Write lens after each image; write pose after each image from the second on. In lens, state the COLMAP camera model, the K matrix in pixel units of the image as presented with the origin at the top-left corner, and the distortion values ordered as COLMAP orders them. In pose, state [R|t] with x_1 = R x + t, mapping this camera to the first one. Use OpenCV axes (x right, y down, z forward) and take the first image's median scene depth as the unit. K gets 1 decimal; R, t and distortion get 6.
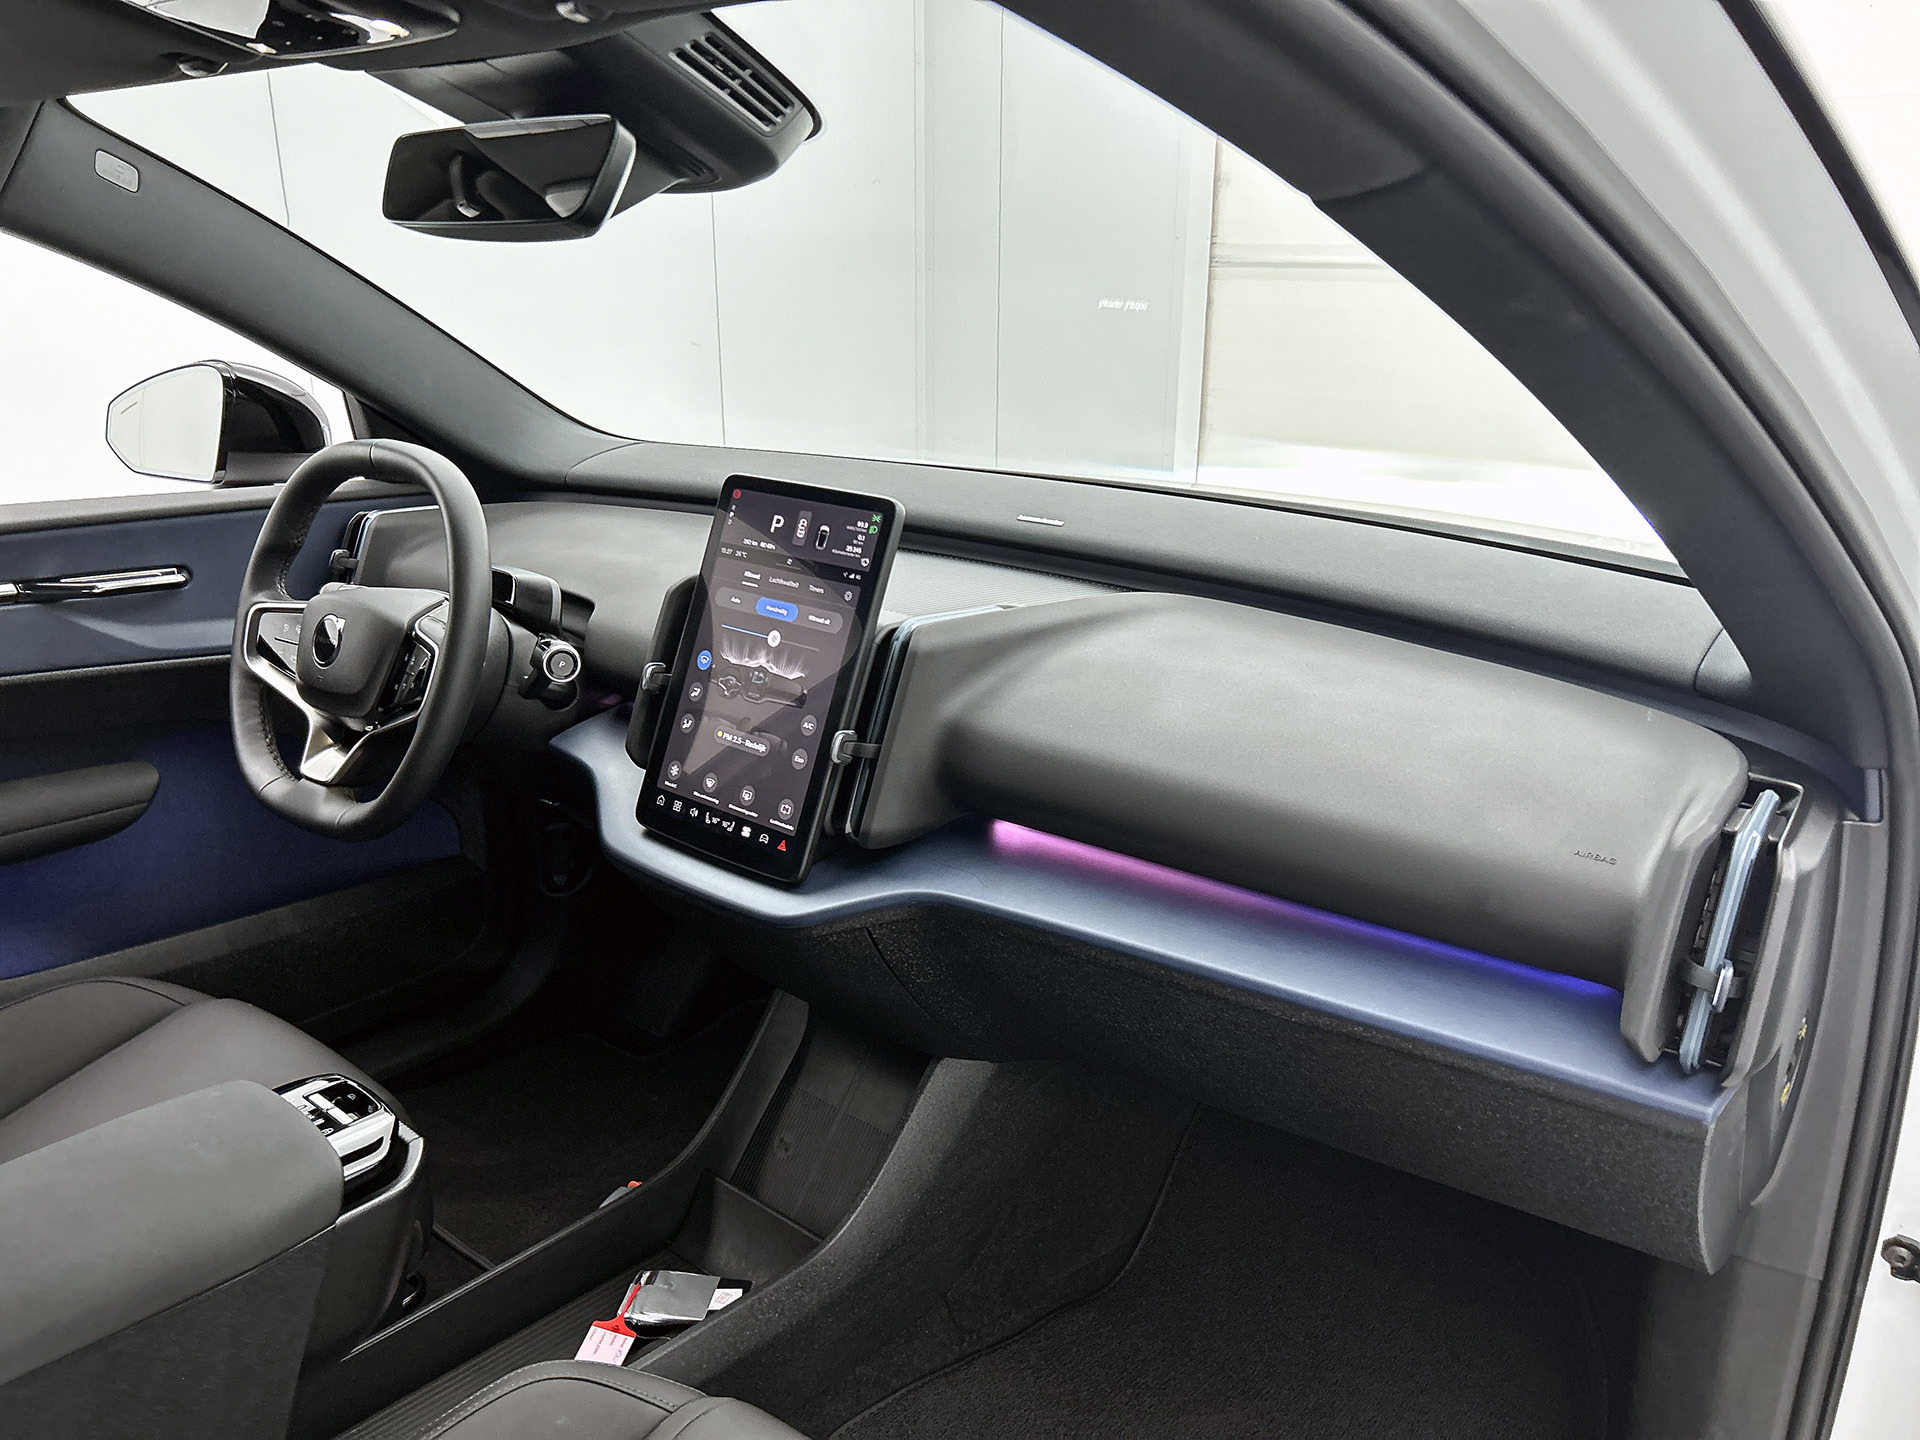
lens RADIAL K [[1516.7, 0, 960.0], [0, 1516.7, 720.0], [0, 0, 1]] dist [0.009673, 0.003797]
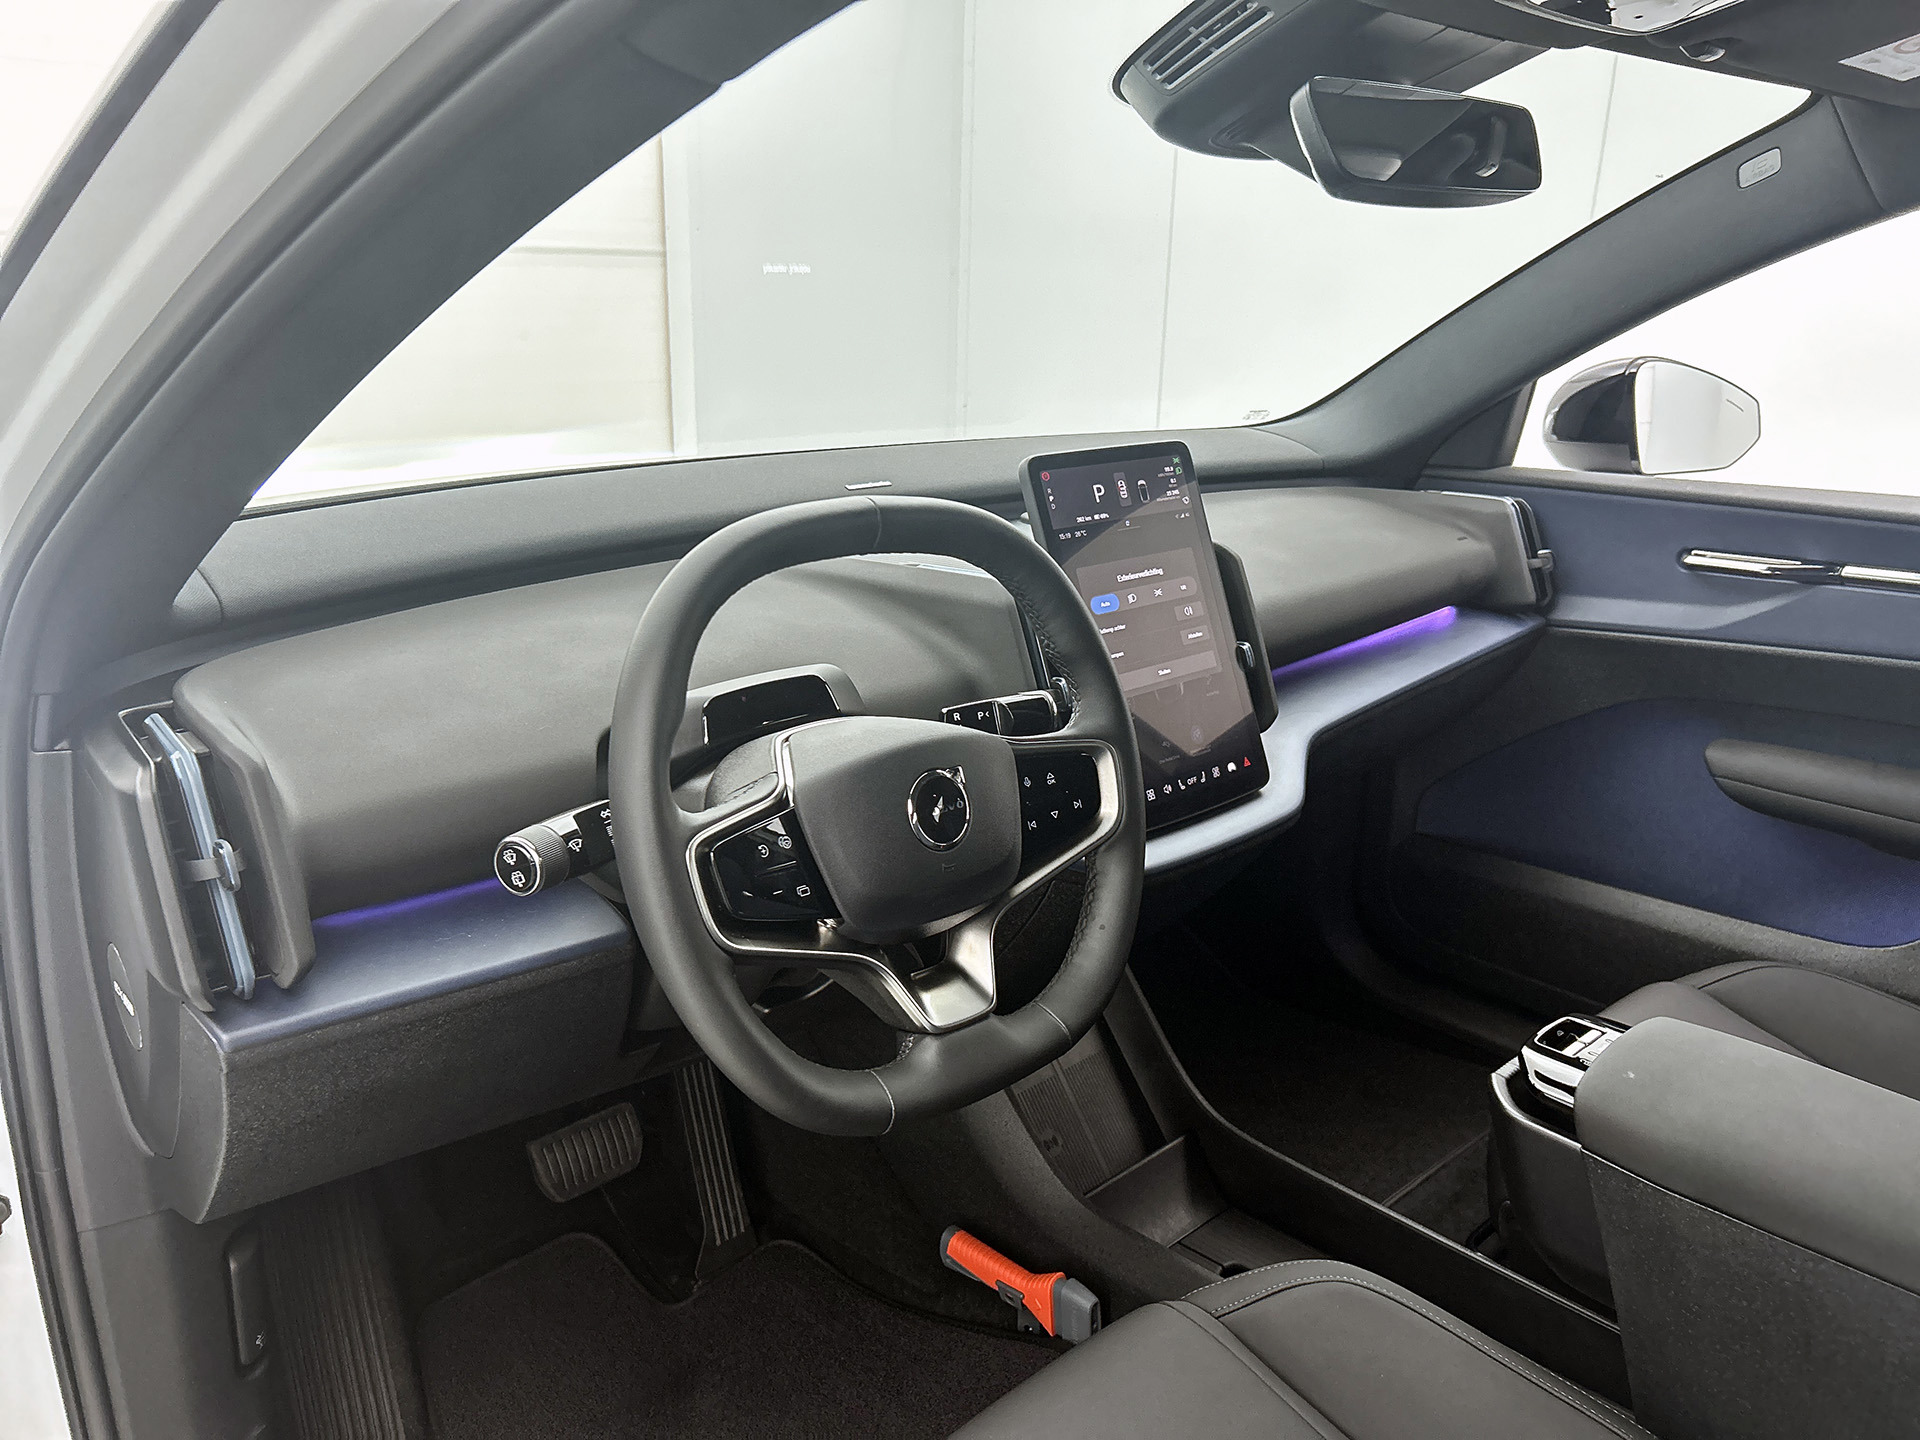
lens RADIAL K [[1516.7, 0, 960.0], [0, 1516.7, 720.0], [0, 0, 1]] dist [0.009673, 0.003797]
pose [[0.106305, -0.306641, 0.945870, -1.124908], [0.285533, 0.920610, 0.266361, -0.285684], [-0.952455, 0.241762, 0.185421, 0.950126]]
